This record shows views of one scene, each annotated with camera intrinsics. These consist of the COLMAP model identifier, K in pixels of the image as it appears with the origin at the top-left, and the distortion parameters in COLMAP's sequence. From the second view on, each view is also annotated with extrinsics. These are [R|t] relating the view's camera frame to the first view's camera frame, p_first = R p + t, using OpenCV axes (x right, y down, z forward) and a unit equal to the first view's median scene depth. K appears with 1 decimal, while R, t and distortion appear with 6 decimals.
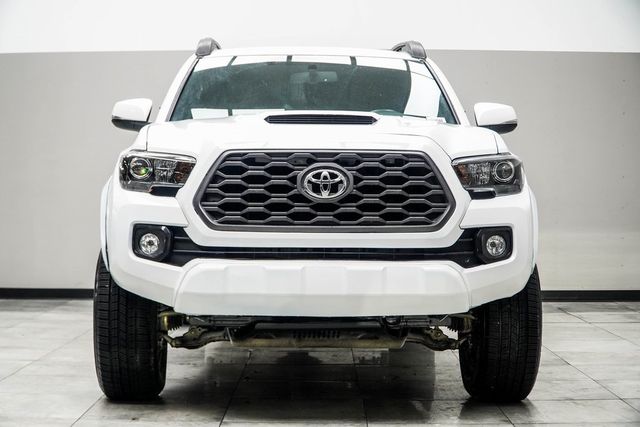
lens RADIAL K [[1239.4, 0, 302.4], [0, 1239.4, 209.4], [0, 0, 1]] dist [-0.154455, 0.000000]
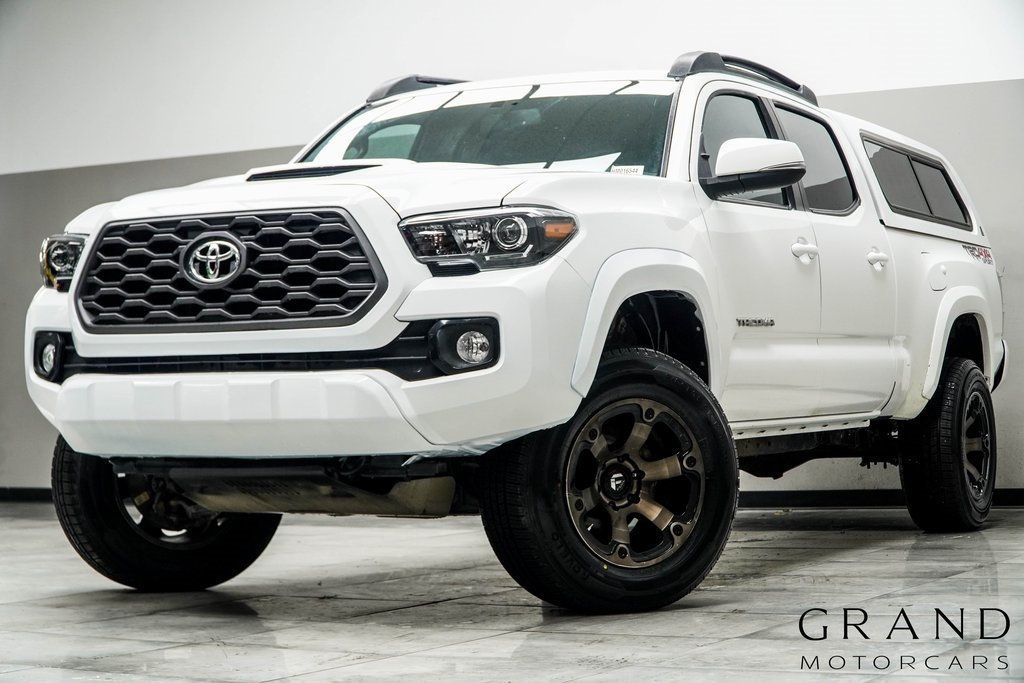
lens RADIAL K [[2106.3, 0, 511.7], [0, 2106.3, 343.7], [0, 0, 1]] dist [-0.161297, 0.000000]
pose [[0.884839, -0.030076, -0.464925, 0.704842], [0.014198, 0.999191, -0.037617, 0.071116], [0.465681, 0.026684, 0.884550, 0.044537]]
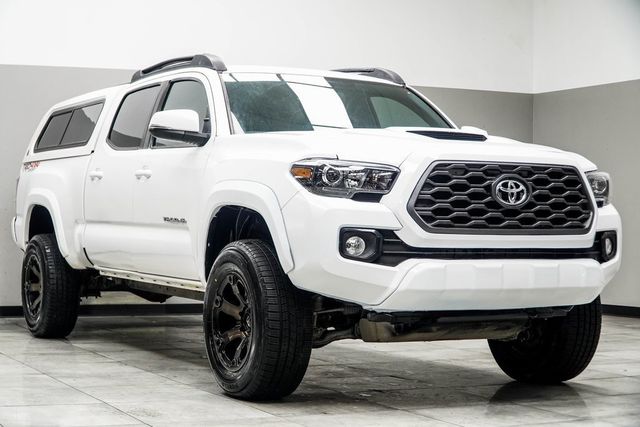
lens RADIAL K [[1239.4, 0, 337.1], [0, 1239.4, 211.9], [0, 0, 1]] dist [-0.154455, 0.000000]
pose [[0.887006, 0.009607, 0.461657, -0.650180], [-0.001254, 0.999830, -0.018397, 0.018565], [-0.461755, 0.015739, 0.886868, 0.060646]]
